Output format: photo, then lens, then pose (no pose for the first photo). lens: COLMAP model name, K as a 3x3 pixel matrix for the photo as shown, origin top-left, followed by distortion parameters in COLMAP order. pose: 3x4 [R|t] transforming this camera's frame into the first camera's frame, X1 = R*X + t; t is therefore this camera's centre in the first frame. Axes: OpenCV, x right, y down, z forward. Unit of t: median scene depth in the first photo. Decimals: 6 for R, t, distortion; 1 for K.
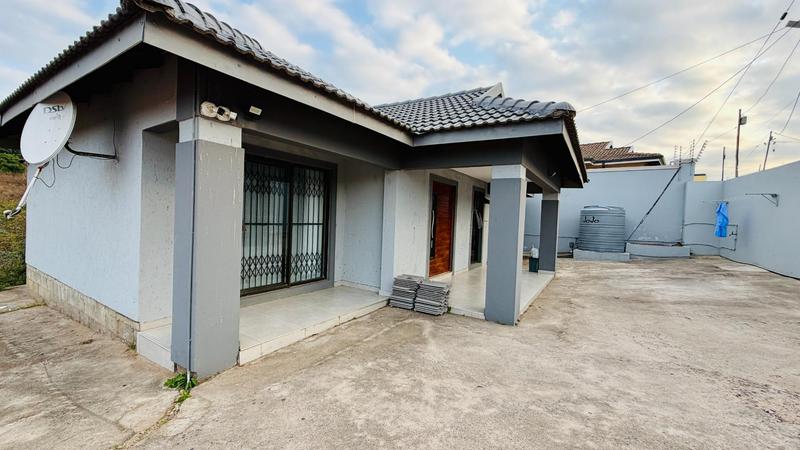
lens RADIAL K [[319.2, 0, 399.4], [0, 319.2, 225.9], [0, 0, 1]] dist [0.000313, -0.000070]
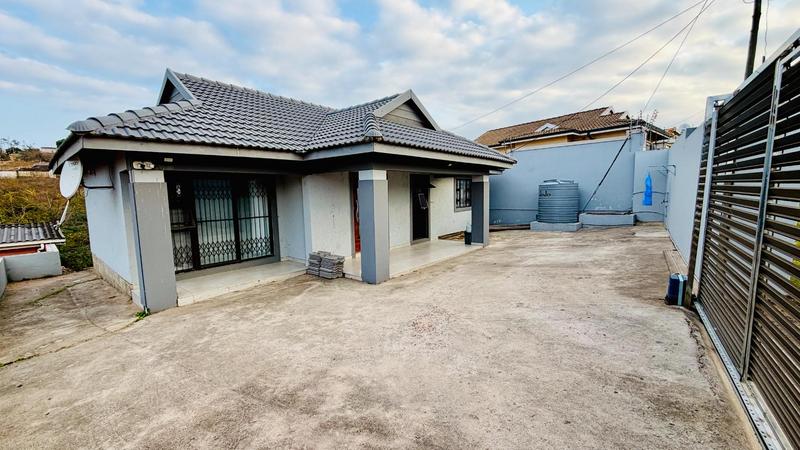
lens RADIAL K [[319.2, 0, 400.6], [0, 319.2, 226.5], [0, 0, 1]] dist [0.000313, -0.000070]
pose [[0.988094, -0.045550, -0.146953, 0.761734], [0.057011, 0.995571, 0.074748, -0.048786], [0.142897, -0.082236, 0.986315, -0.402249]]
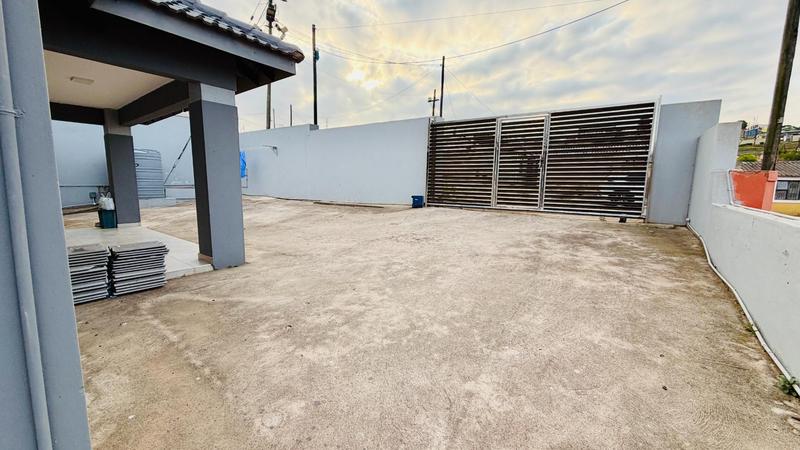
lens RADIAL K [[319.2, 0, 400.6], [0, 319.2, 223.3], [0, 0, 1]] dist [0.000313, -0.000070]
pose [[0.096068, -0.163153, 0.981912, -0.588535], [0.021317, 0.986586, 0.161844, 0.048069], [-0.995146, 0.005383, 0.098257, 0.481898]]
